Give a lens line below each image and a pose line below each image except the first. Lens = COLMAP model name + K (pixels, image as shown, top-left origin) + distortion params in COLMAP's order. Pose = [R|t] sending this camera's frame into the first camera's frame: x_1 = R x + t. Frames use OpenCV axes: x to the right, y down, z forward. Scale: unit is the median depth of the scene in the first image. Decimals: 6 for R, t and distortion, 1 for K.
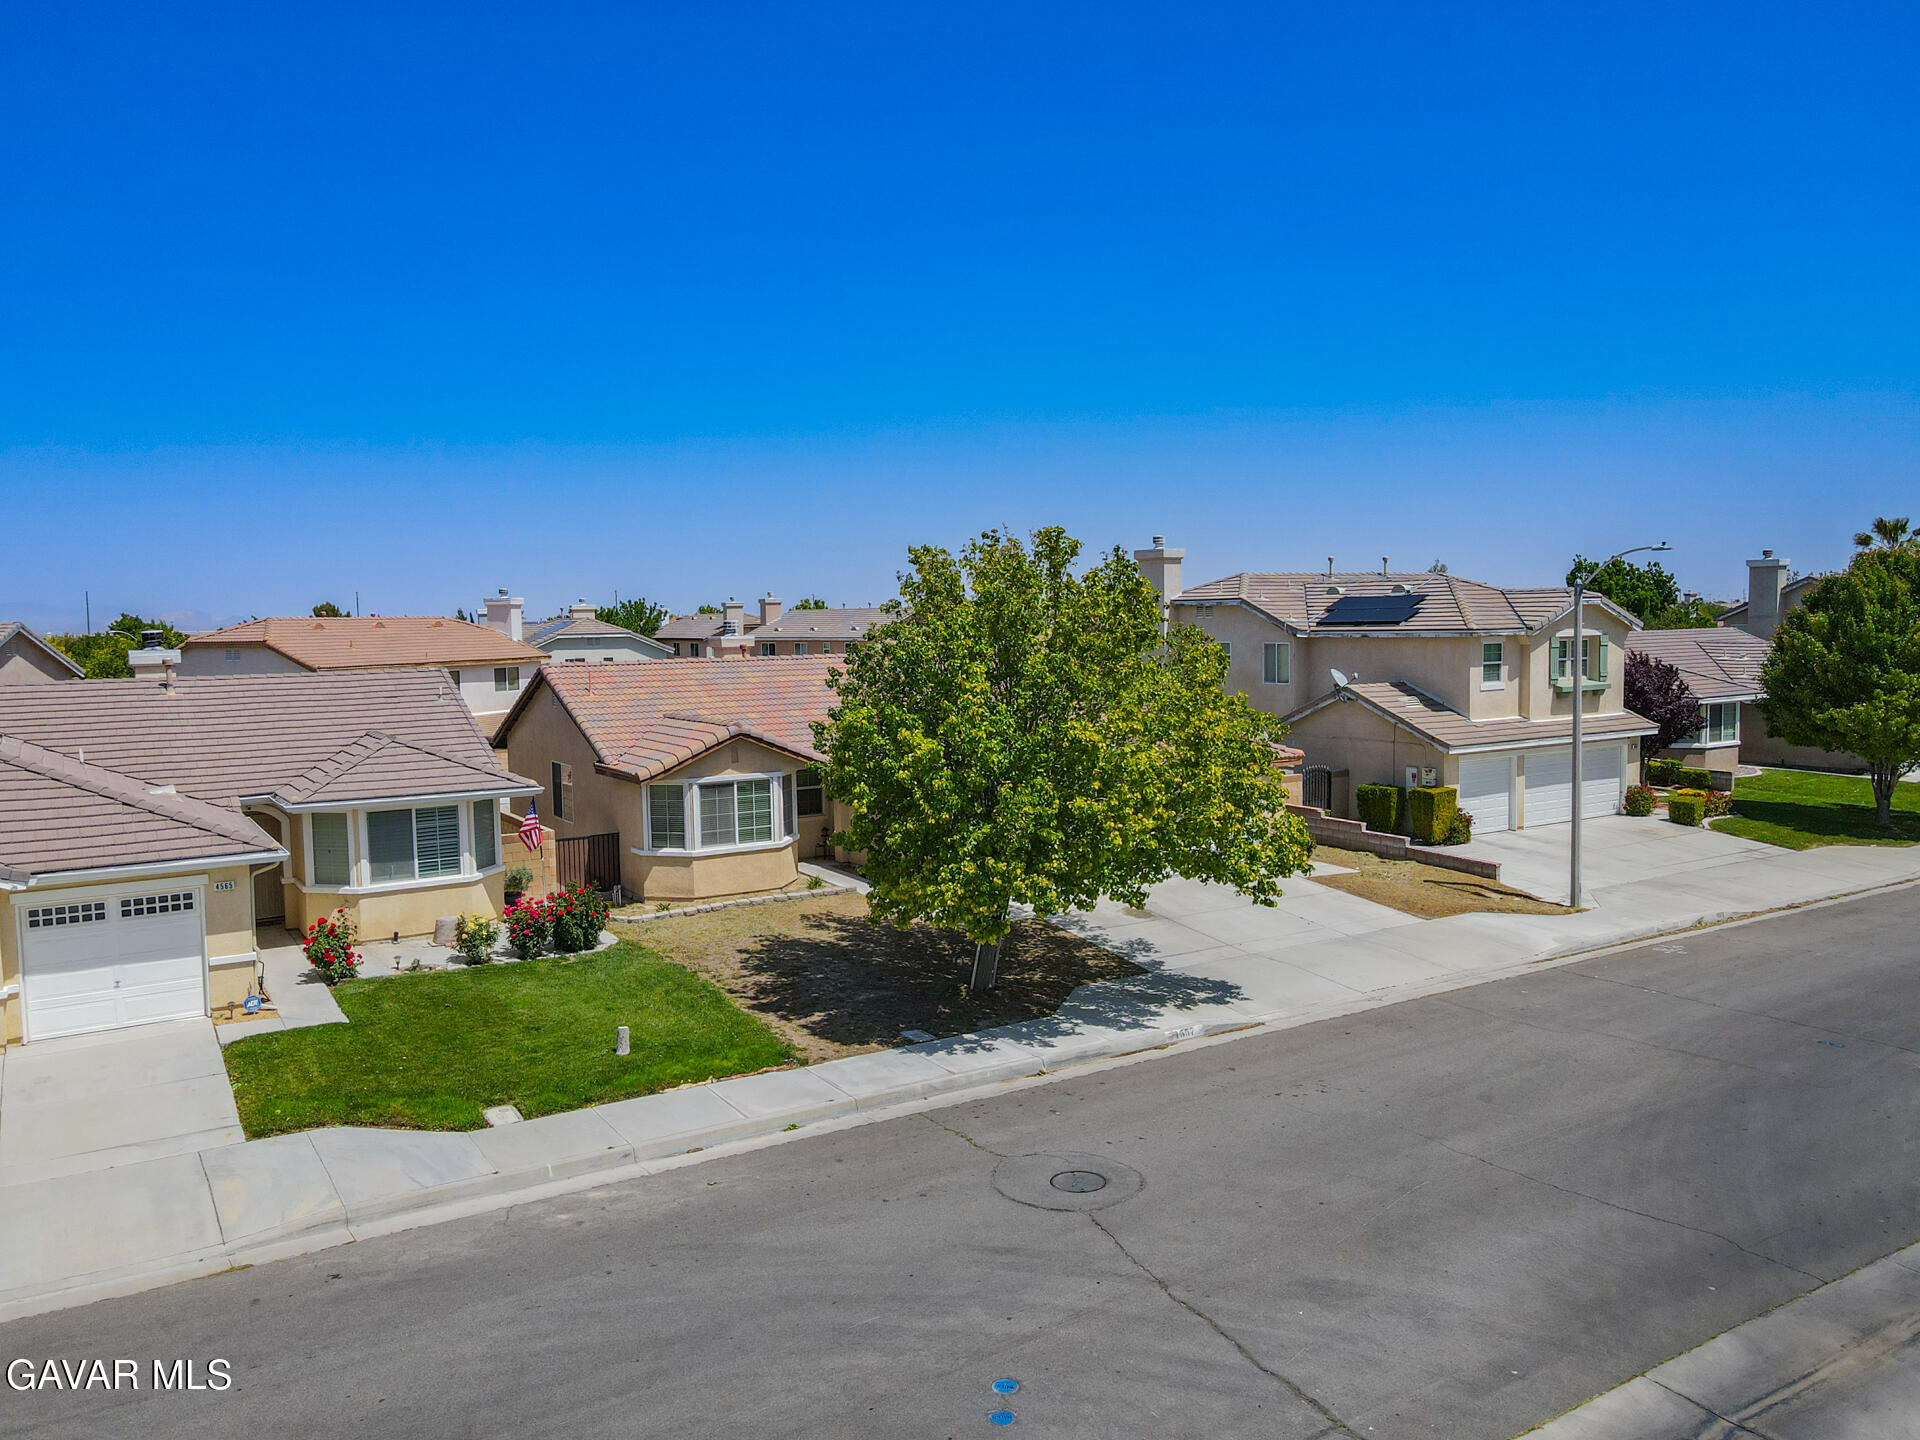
lens RADIAL K [[1412.4, 0, 951.5], [0, 1412.4, 717.6], [0, 0, 1]] dist [0.000811, 0.022831]
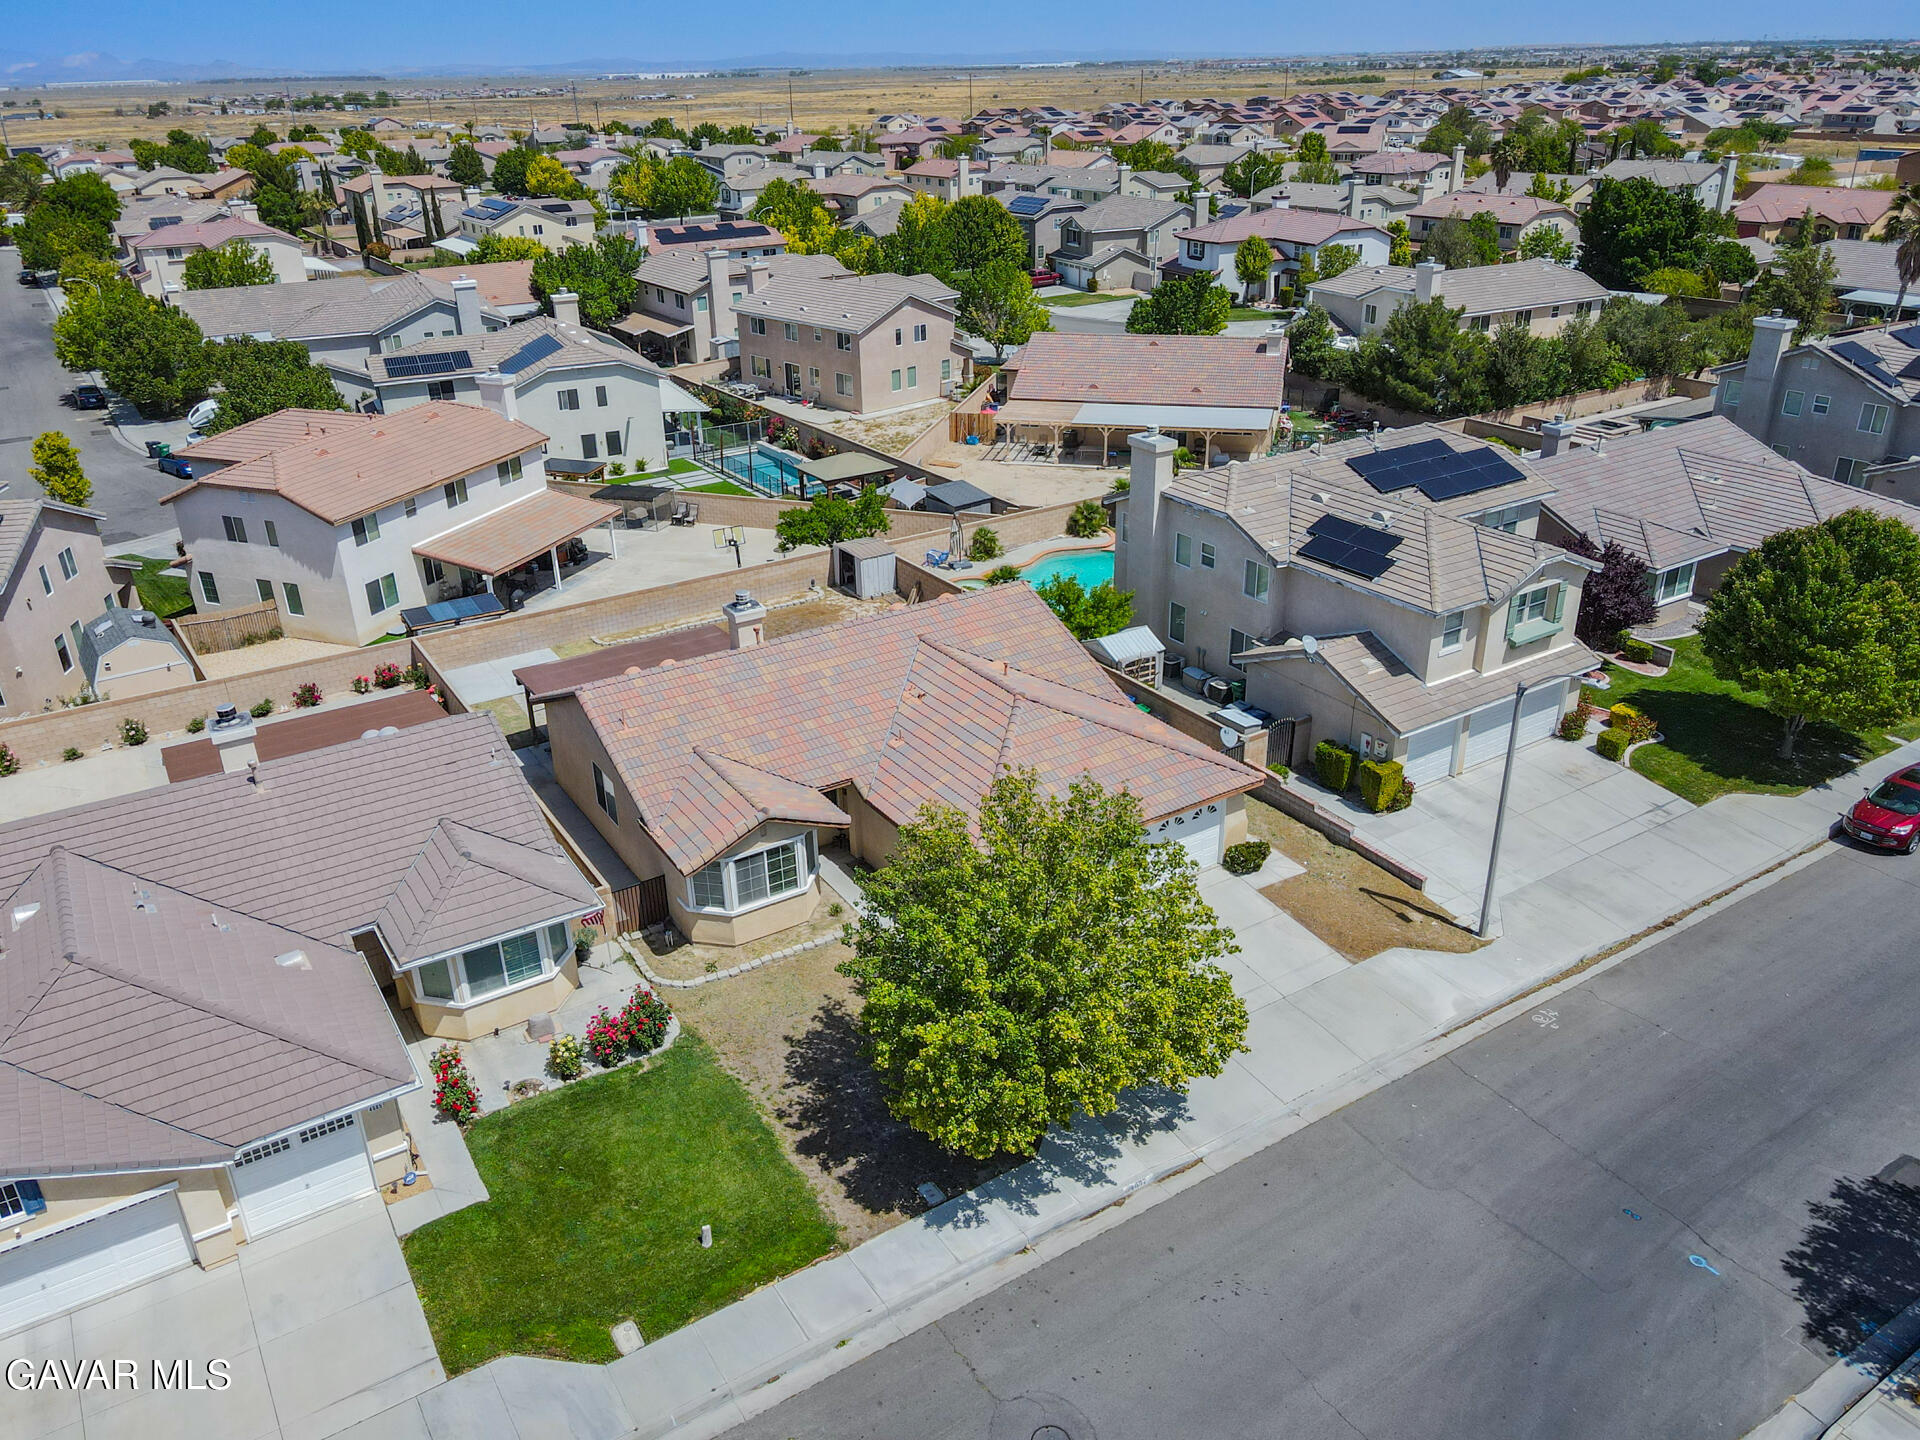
lens RADIAL K [[1412.4, 0, 951.5], [0, 1412.4, 717.6], [0, 0, 1]] dist [0.000811, 0.022831]
pose [[0.999969, -0.006416, 0.004551, -0.007694], [0.004383, 0.934881, 0.354935, -0.596524], [-0.006532, -0.354904, 0.934880, -0.046313]]
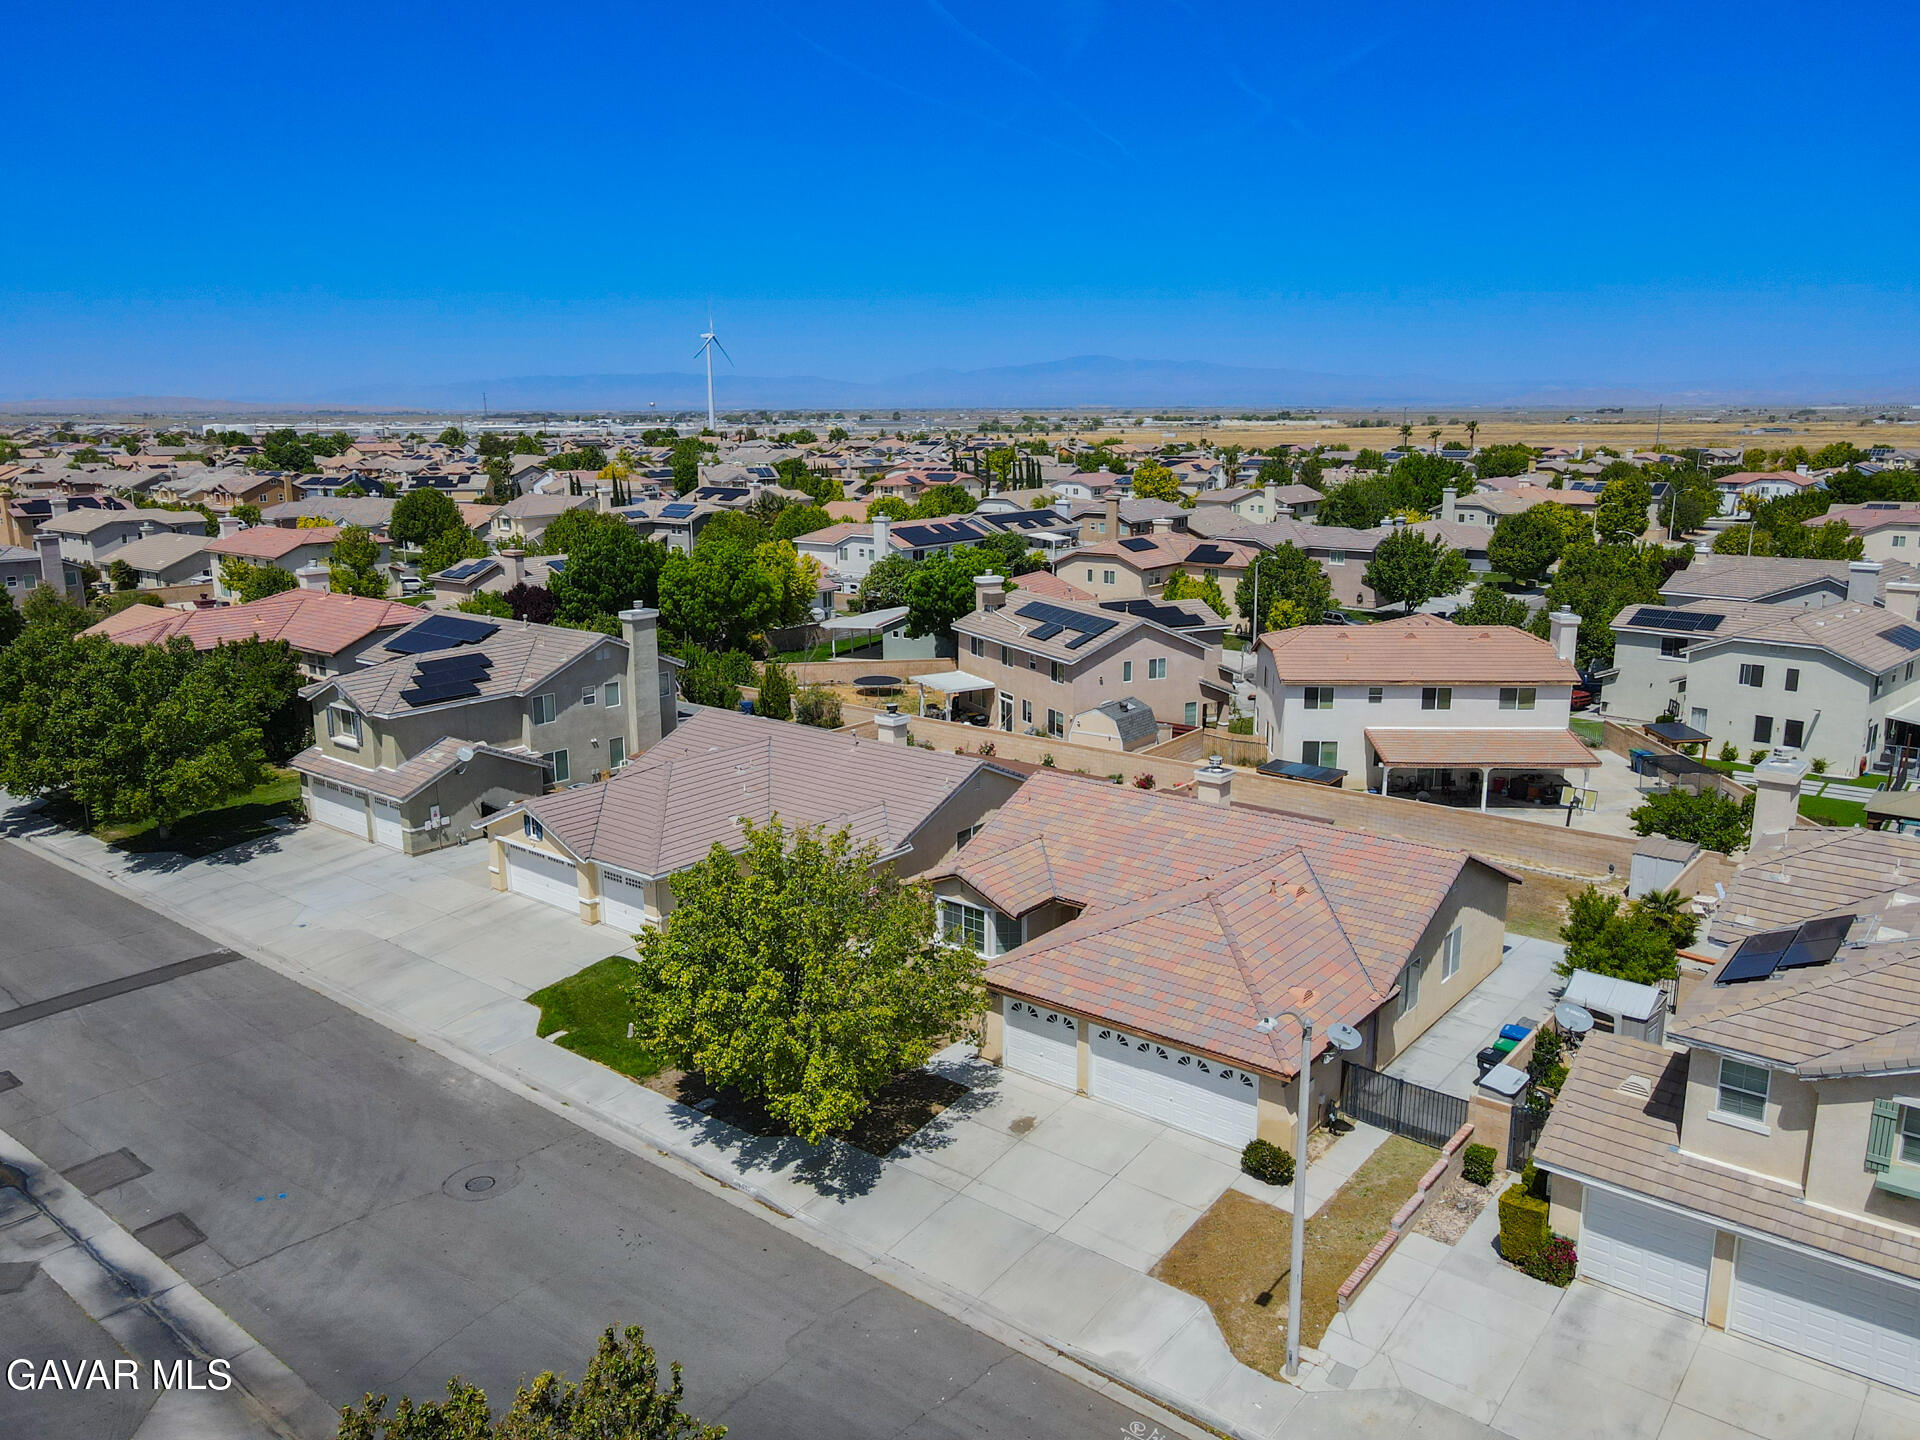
lens RADIAL K [[1412.4, 0, 951.5], [0, 1412.4, 717.6], [0, 0, 1]] dist [0.000811, 0.022831]
pose [[0.320038, 0.217957, -0.921993, 1.416900], [-0.067075, 0.975948, 0.207430, -0.550945], [0.945027, -0.004543, 0.326960, 0.683552]]
